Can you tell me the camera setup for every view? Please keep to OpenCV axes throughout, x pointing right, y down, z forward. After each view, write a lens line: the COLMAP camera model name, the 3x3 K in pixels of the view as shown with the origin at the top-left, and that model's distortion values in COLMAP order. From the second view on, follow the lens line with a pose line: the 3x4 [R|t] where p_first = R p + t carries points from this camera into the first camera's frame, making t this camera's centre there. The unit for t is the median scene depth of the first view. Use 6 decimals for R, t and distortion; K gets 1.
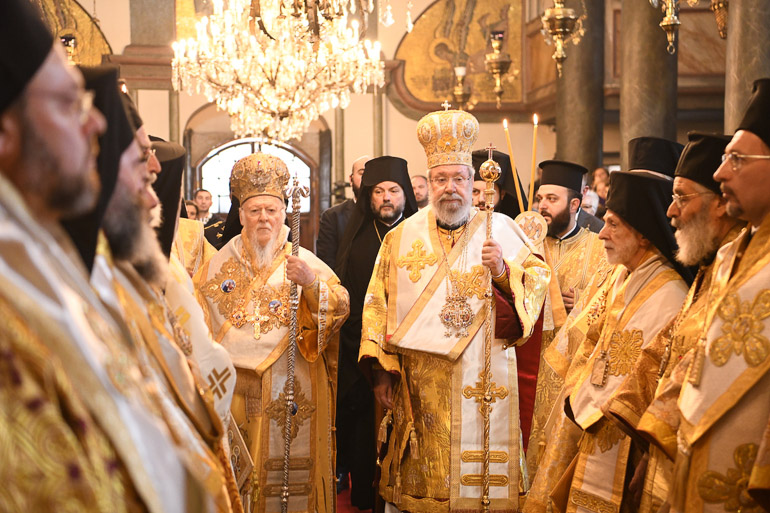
lens RADIAL K [[1536.7, 0, 383.2], [0, 1536.7, 260.8], [0, 0, 1]] dist [0.376889, 0.000000]
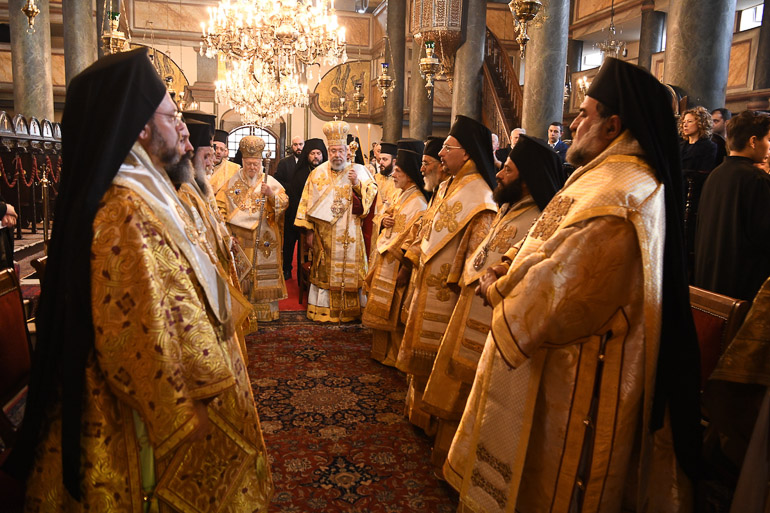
lens RADIAL K [[660.9, 0, 383.3], [0, 660.9, 265.7], [0, 0, 1]] dist [-0.002095, -0.024068]
pose [[0.993060, 0.020291, 0.115843, 0.002526], [-0.034711, 0.991693, 0.123853, -0.002512], [-0.112367, -0.127015, 0.985516, -0.013819]]
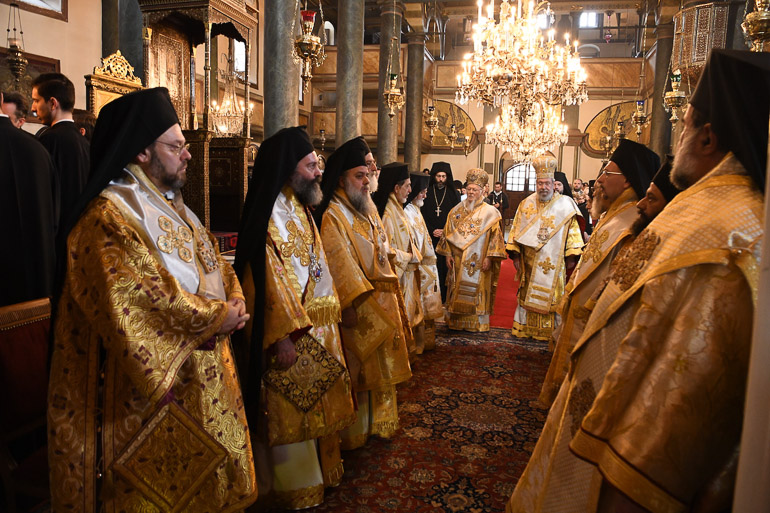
lens RADIAL K [[549.2, 0, 368.6], [0, 549.2, 271.3], [0, 0, 1]] dist [-0.068170, 0.014697]
pose [[0.918441, 0.096391, -0.383634, 0.083624], [-0.049834, 0.990324, 0.129521, -0.004410], [0.392406, -0.099839, 0.914357, 0.047763]]
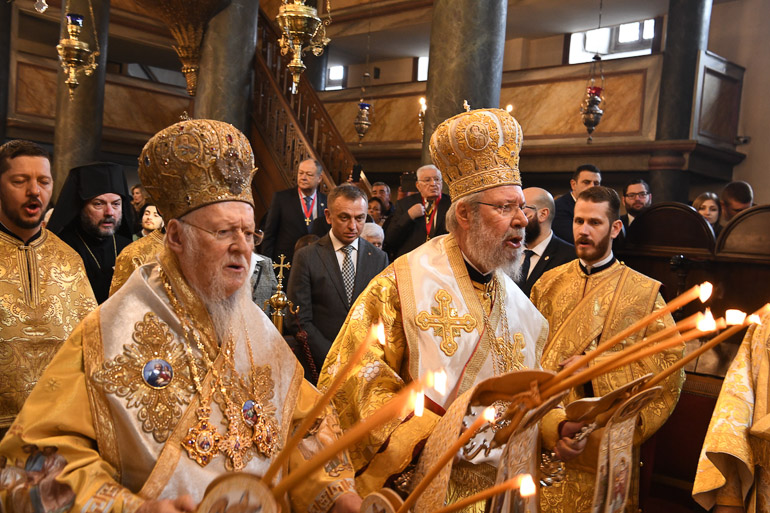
lens RADIAL K [[800.8, 0, 385.1], [0, 800.8, 255.6], [0, 0, 1]] dist [0.051931, 0.000000]
pose [[0.739321, 0.040665, 0.672124, -0.128634], [-0.050650, 0.998705, -0.004710, -0.019153], [-0.671446, -0.030561, 0.740423, 0.498512]]
